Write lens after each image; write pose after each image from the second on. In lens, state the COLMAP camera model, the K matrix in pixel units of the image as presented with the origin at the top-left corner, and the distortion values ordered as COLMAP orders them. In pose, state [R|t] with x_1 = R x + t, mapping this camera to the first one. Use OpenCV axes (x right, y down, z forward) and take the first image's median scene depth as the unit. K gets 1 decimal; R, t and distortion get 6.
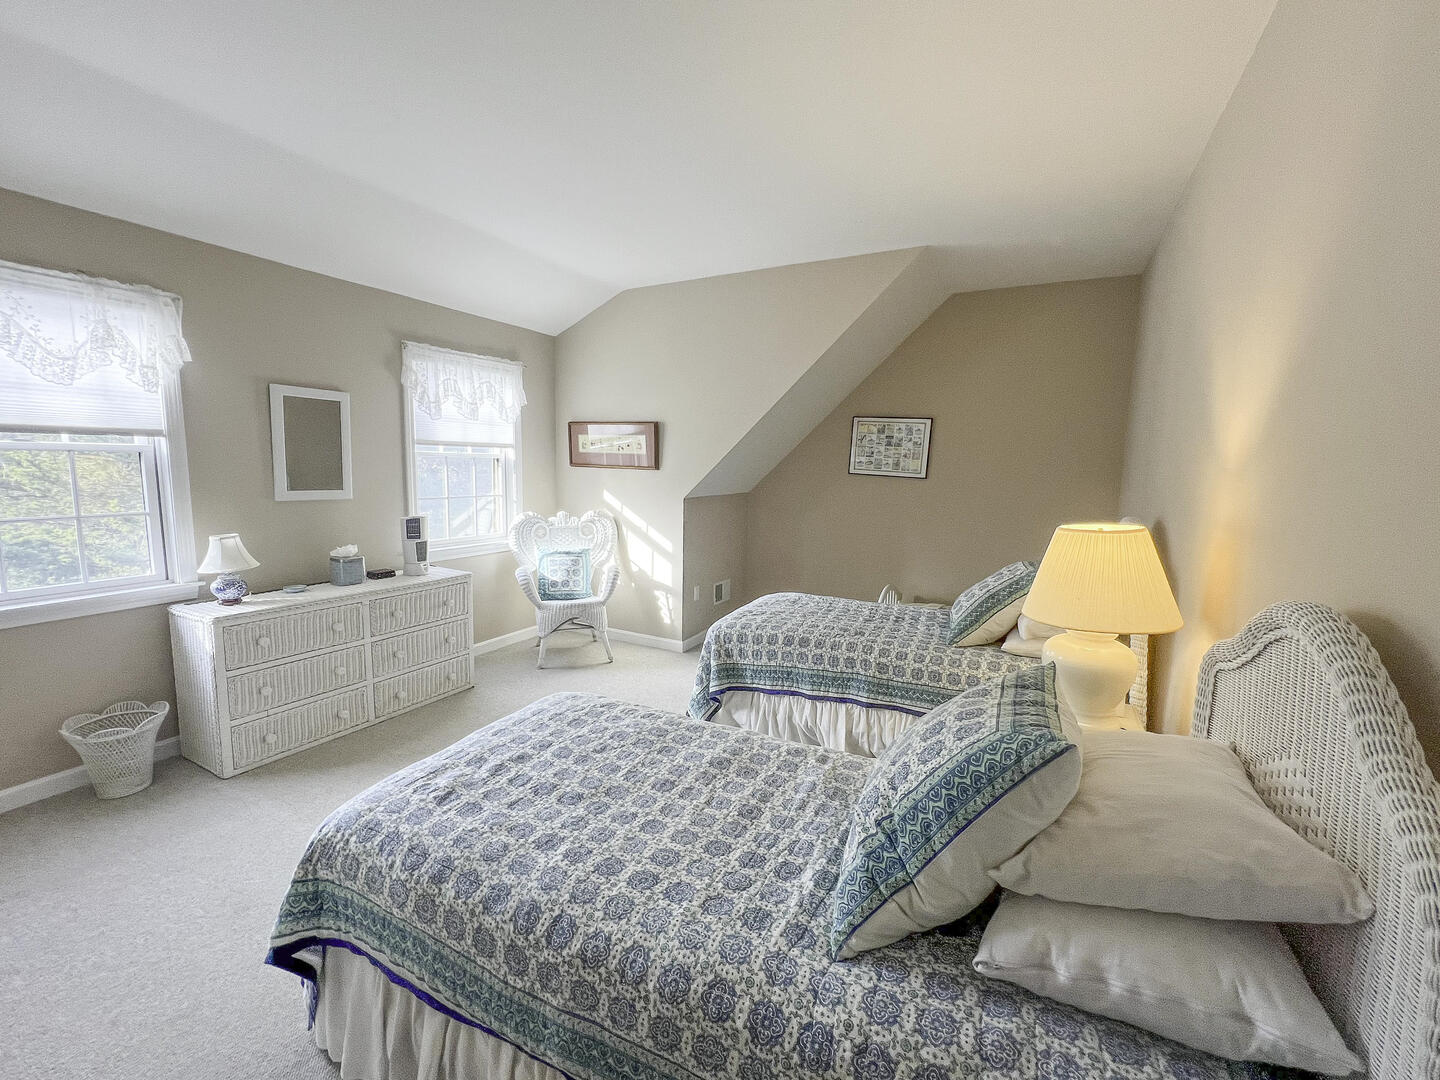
lens RADIAL K [[604.9, 0, 720.0], [0, 604.9, 540.0], [0, 0, 1]] dist [0.000085, -0.000001]
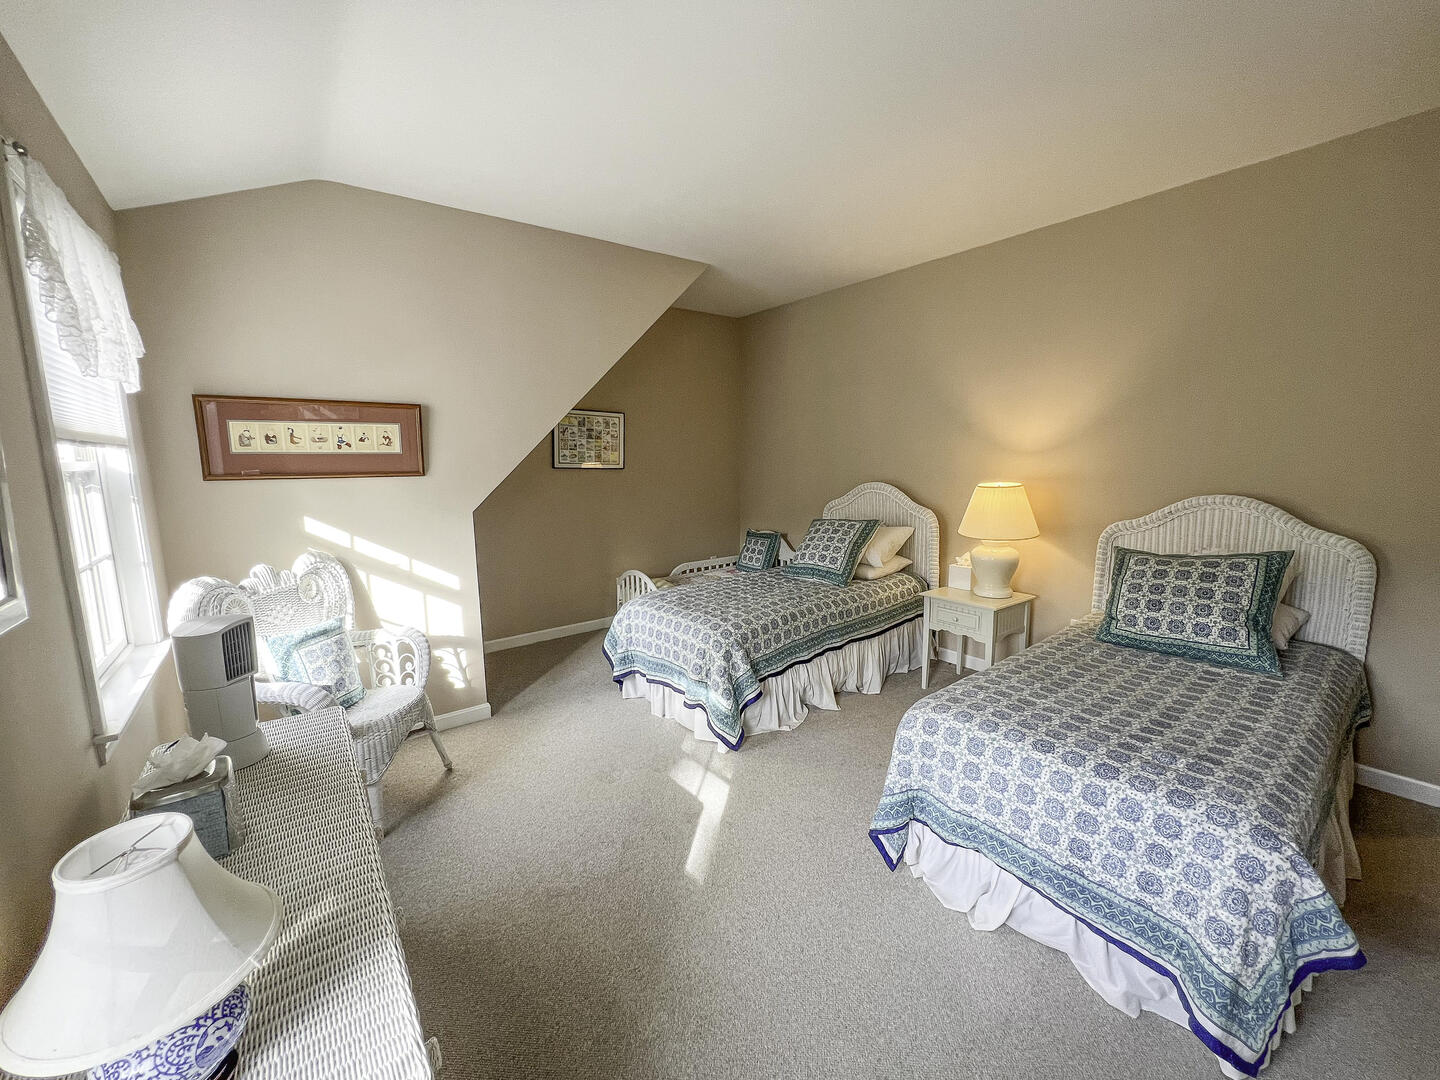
lens RADIAL K [[576.9, 0, 720.0], [0, 576.9, 540.0], [0, 0, 1]] dist [-0.000129, -0.000041]
pose [[0.418146, -0.160792, 0.894036, -0.551019], [0.138155, 0.984017, 0.112359, -0.070858], [-0.897813, 0.076533, 0.433676, 0.421921]]
